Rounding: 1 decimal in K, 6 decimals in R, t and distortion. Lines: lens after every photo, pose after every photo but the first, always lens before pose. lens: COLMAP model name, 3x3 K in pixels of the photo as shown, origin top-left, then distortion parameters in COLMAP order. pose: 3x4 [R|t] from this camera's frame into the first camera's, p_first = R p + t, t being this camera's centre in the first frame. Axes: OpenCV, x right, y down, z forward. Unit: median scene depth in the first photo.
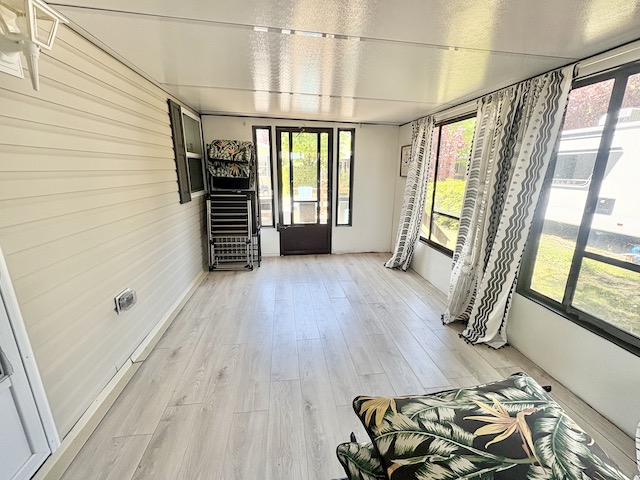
lens RADIAL K [[274.0, 0, 320.8], [0, 274.0, 241.8], [0, 0, 1]] dist [0.001789, -0.000141]
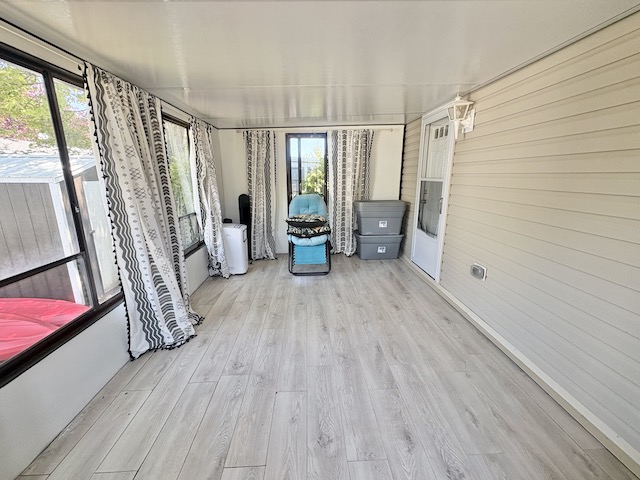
lens RADIAL K [[274.0, 0, 318.7], [0, 274.0, 240.1], [0, 0, 1]] dist [0.001789, -0.000141]
pose [[-0.995577, -0.024421, 0.090717, -0.056605], [0.021739, 0.879530, 0.475346, -0.511630], [-0.091397, 0.475216, -0.875110, 1.958110]]
